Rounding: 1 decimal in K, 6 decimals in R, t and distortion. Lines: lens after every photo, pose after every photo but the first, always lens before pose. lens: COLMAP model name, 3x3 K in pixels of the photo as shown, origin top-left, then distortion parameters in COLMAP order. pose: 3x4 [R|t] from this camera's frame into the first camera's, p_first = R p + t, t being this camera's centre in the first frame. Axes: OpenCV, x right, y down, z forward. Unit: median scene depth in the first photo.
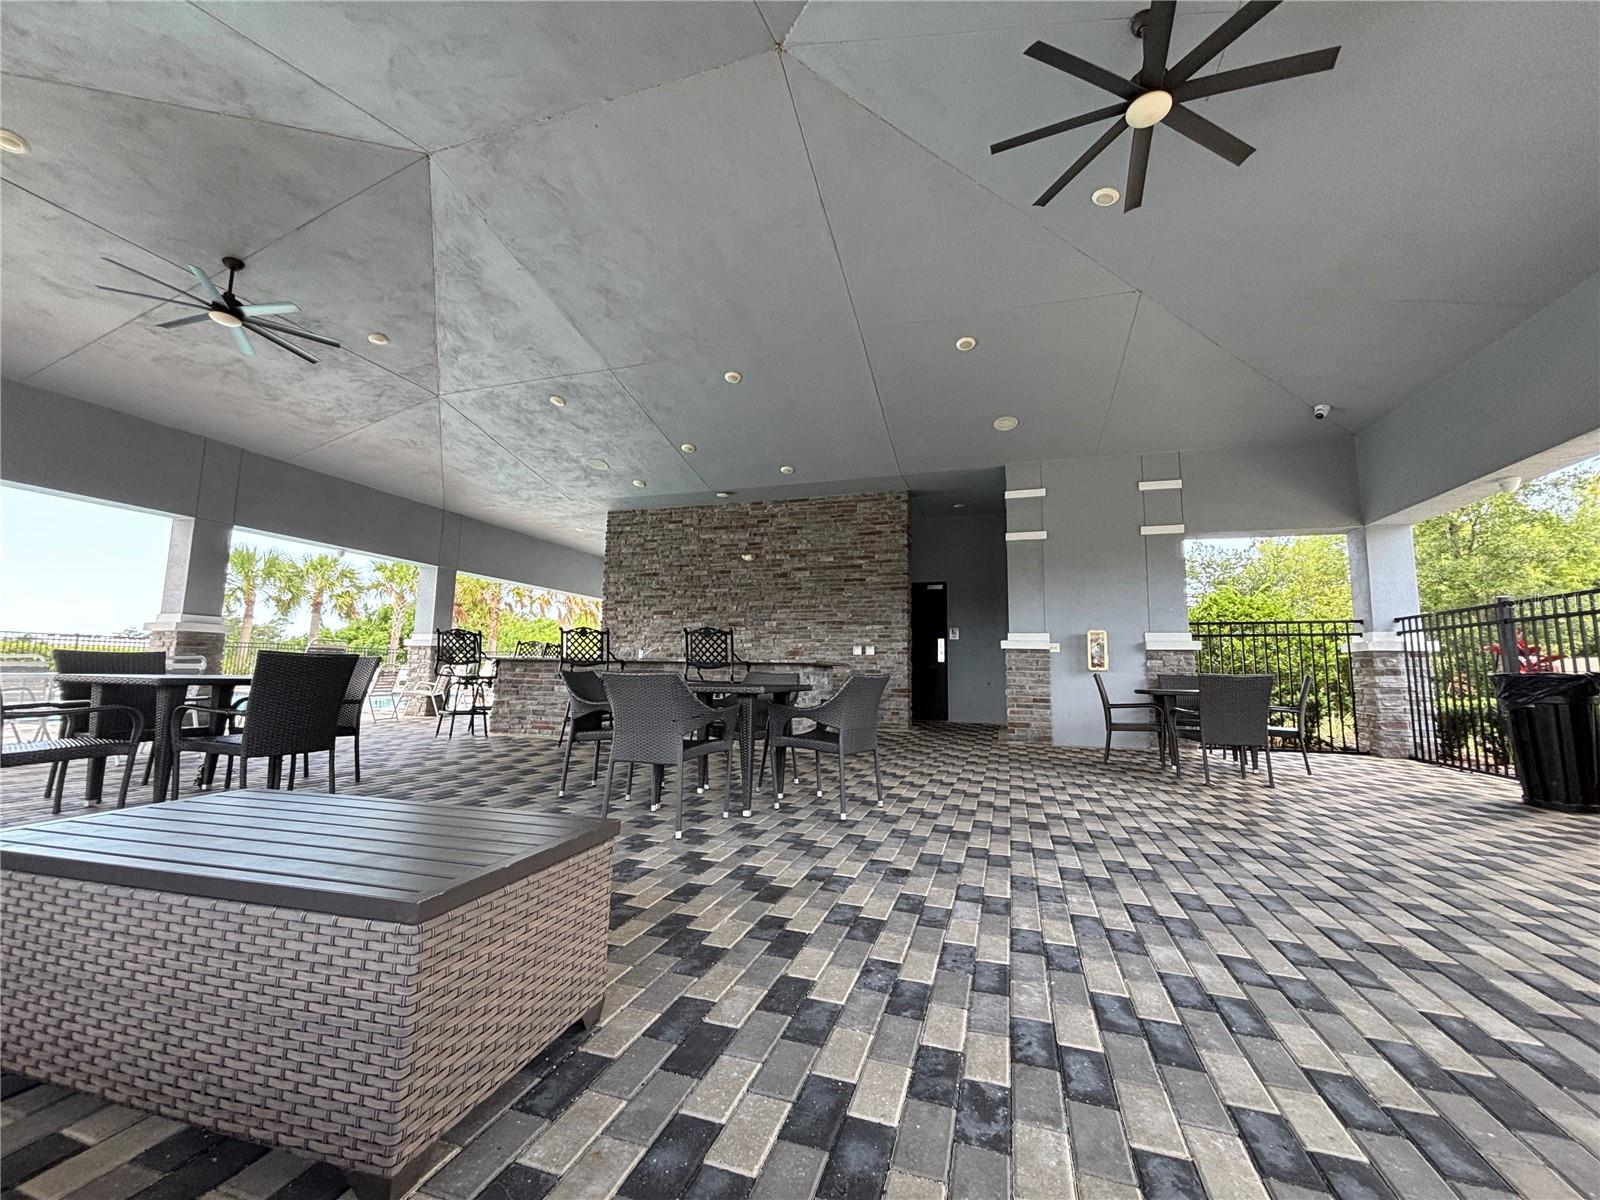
lens RADIAL K [[621.2, 0, 800.0], [0, 621.2, 600.0], [0, 0, 1]] dist [0.000702, -0.000259]
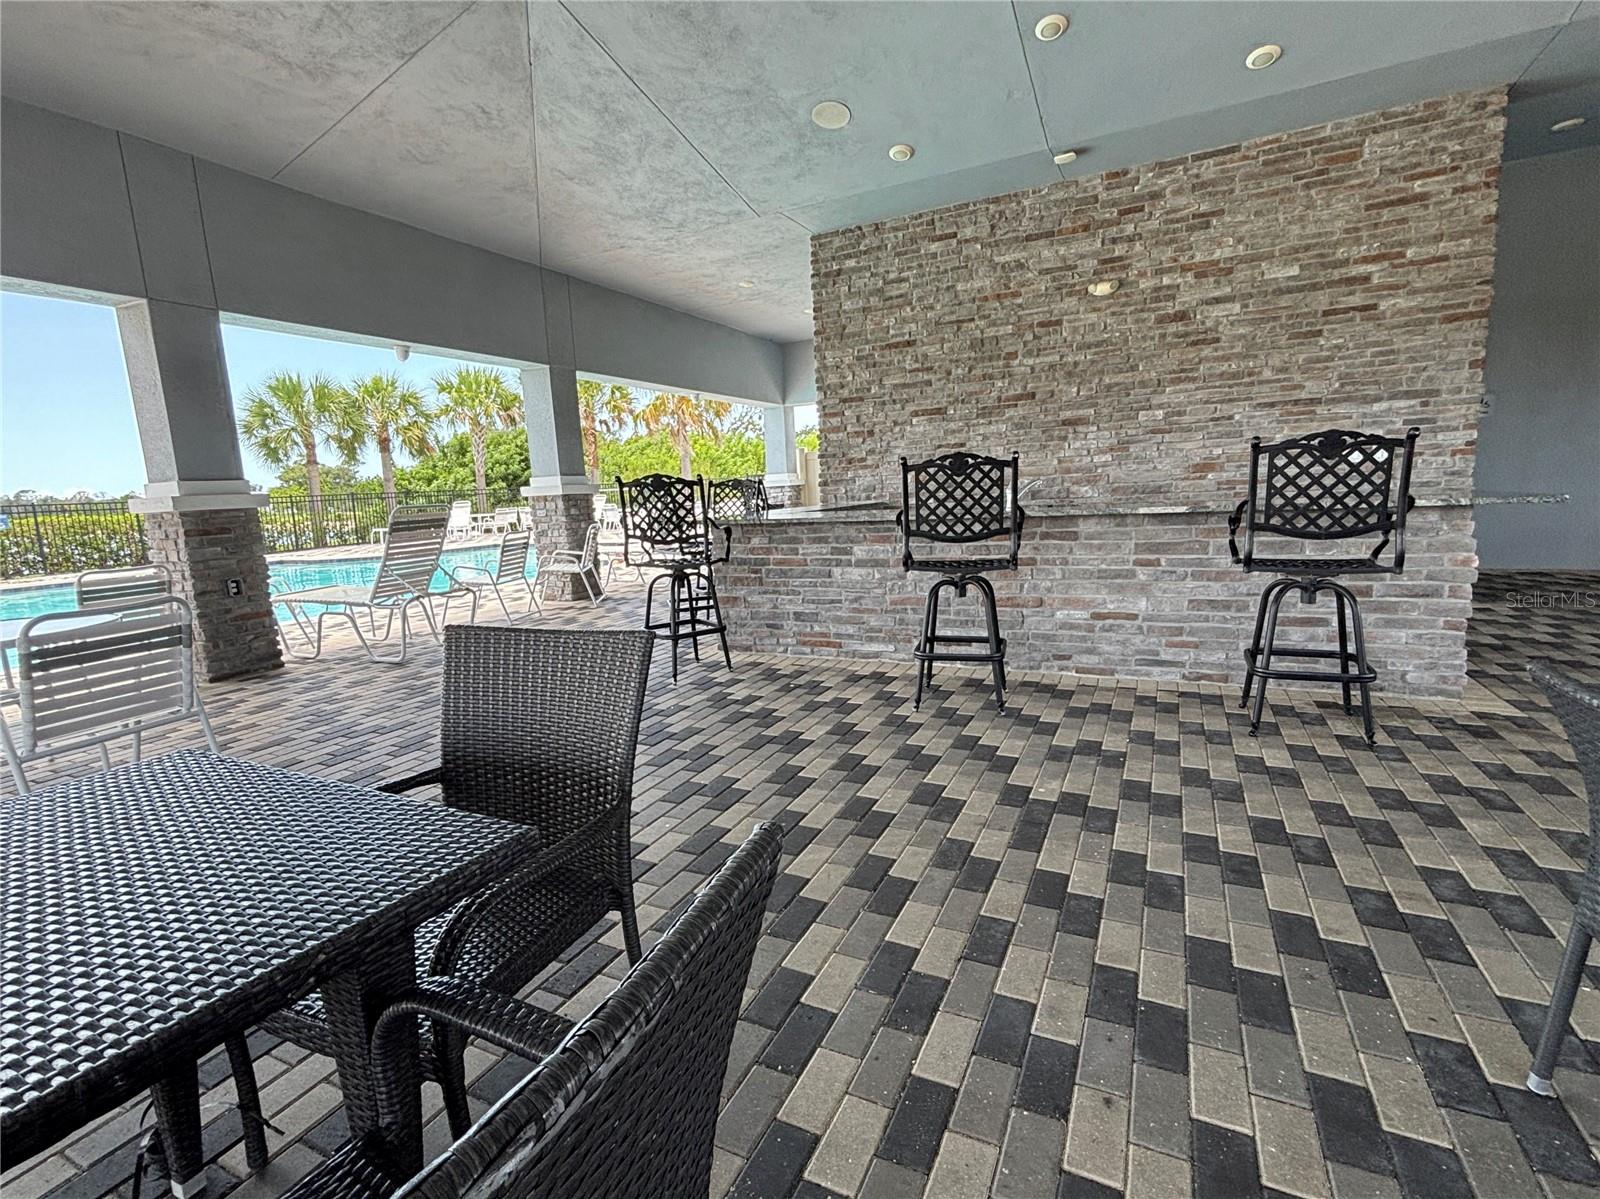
lens RADIAL K [[730.5, 0, 800.0], [0, 730.5, 599.5], [0, 0, 1]] dist [-0.000904, -0.000966]
pose [[0.985485, -0.043326, -0.164140, -0.238018], [0.086473, 0.960161, 0.265732, -0.002675], [0.146087, -0.276068, 0.949971, 0.294277]]
